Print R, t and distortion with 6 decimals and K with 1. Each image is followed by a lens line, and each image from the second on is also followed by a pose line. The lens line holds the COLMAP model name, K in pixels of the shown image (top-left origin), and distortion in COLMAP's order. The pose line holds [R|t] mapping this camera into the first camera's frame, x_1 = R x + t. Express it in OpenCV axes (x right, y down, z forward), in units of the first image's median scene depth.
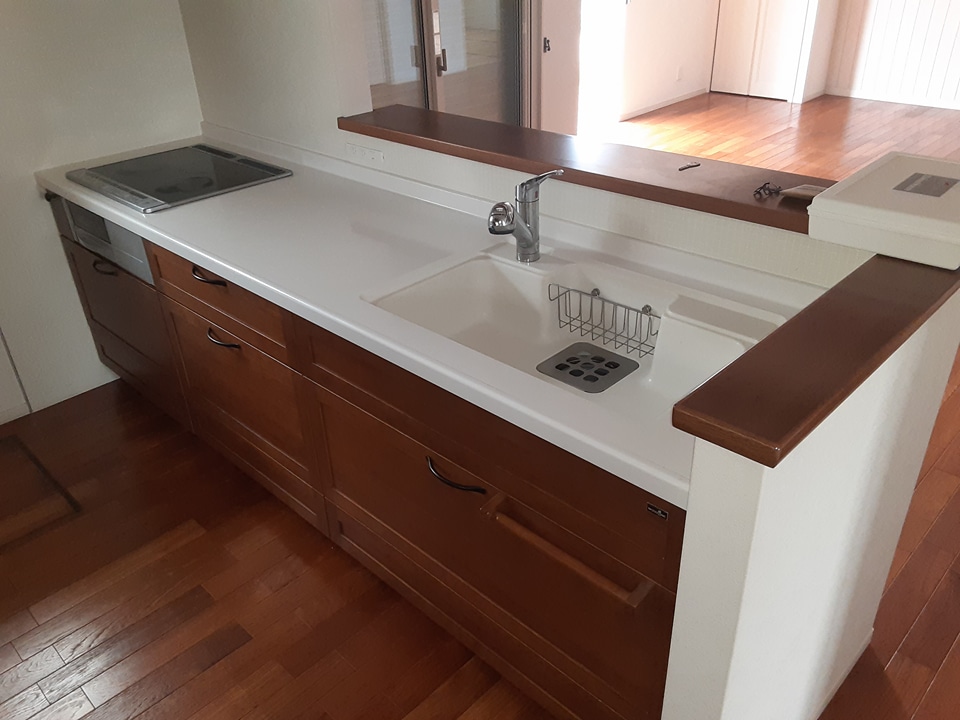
lens RADIAL K [[774.4, 0, 480.0], [0, 774.4, 360.0], [0, 0, 1]] dist [0.098213, -0.134773]
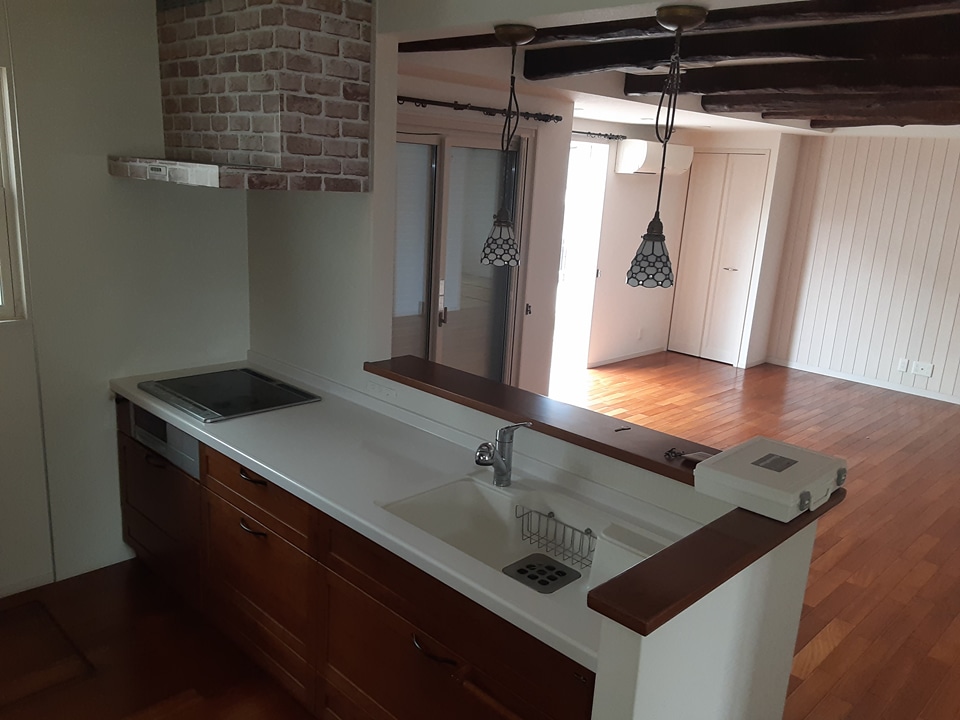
lens RADIAL K [[774.4, 0, 480.0], [0, 774.4, 360.0], [0, 0, 1]] dist [0.098213, -0.134773]
pose [[0.995351, 0.093528, 0.022997, -0.021970], [-0.083712, 0.958172, -0.273675, 0.027761], [-0.047632, 0.270478, 0.961547, -0.283461]]
